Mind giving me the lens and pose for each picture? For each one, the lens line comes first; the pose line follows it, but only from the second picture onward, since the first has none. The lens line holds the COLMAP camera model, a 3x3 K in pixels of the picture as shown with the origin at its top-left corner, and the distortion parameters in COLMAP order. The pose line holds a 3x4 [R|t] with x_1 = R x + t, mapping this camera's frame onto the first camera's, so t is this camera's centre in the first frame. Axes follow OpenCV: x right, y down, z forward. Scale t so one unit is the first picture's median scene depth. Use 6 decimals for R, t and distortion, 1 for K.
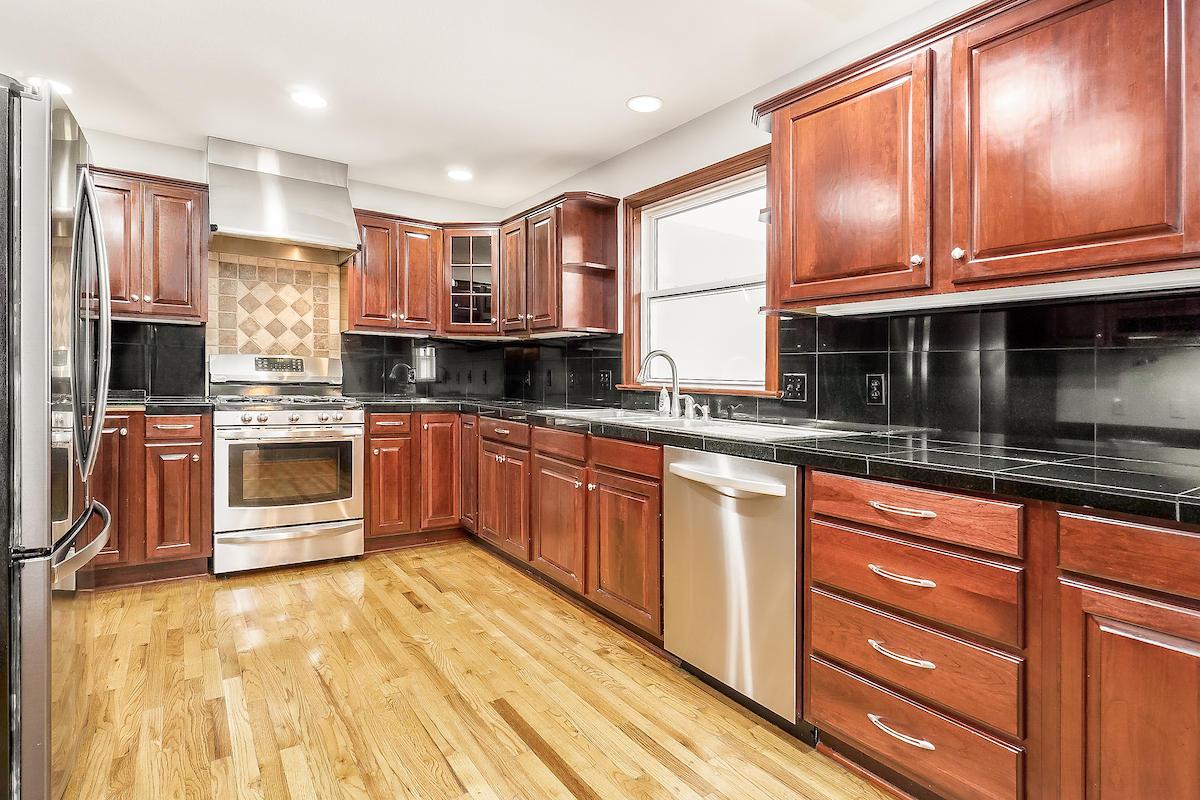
lens RADIAL K [[620.3, 0, 597.0], [0, 620.3, 377.8], [0, 0, 1]] dist [-0.006154, -0.000875]
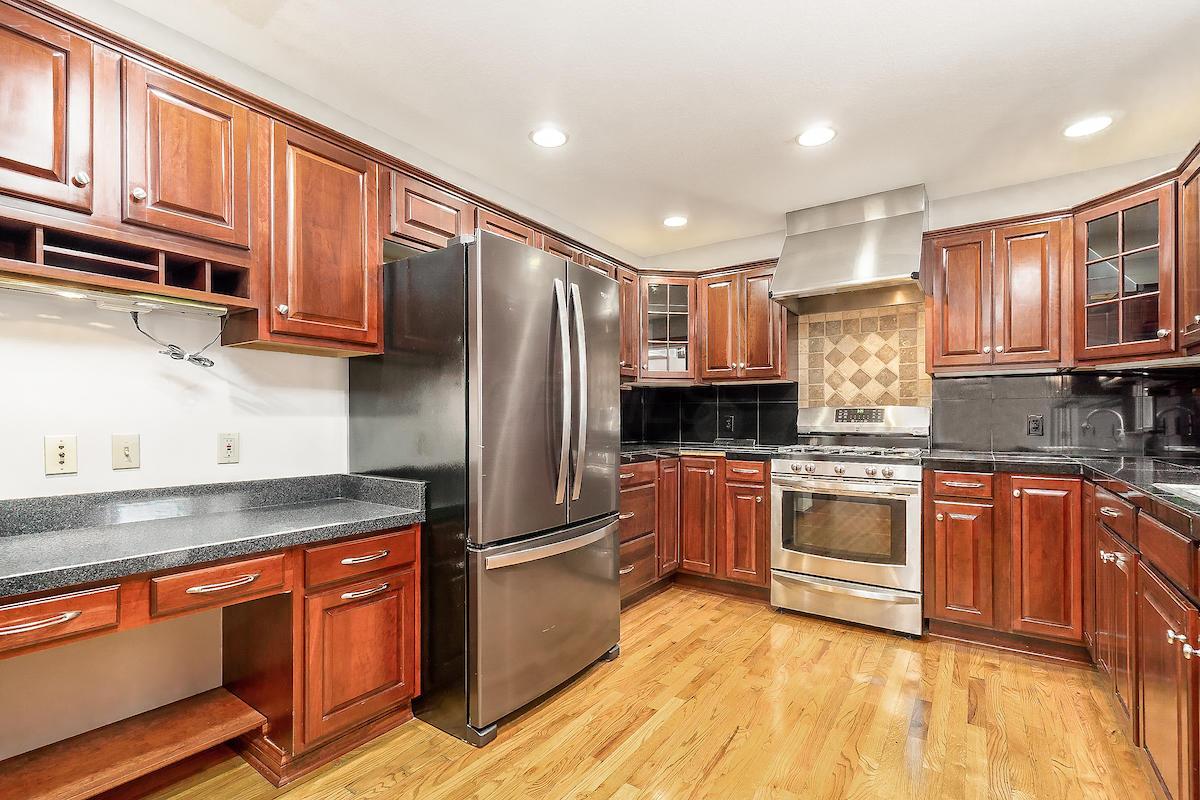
lens RADIAL K [[546.7, 0, 589.1], [0, 546.7, 428.9], [0, 0, 1]] dist [-0.001494, 0.000722]
pose [[0.336382, -0.008105, -0.941691, 0.177557], [0.007559, 0.999954, -0.005907, 0.002508], [0.941695, -0.005131, 0.336428, 0.321073]]
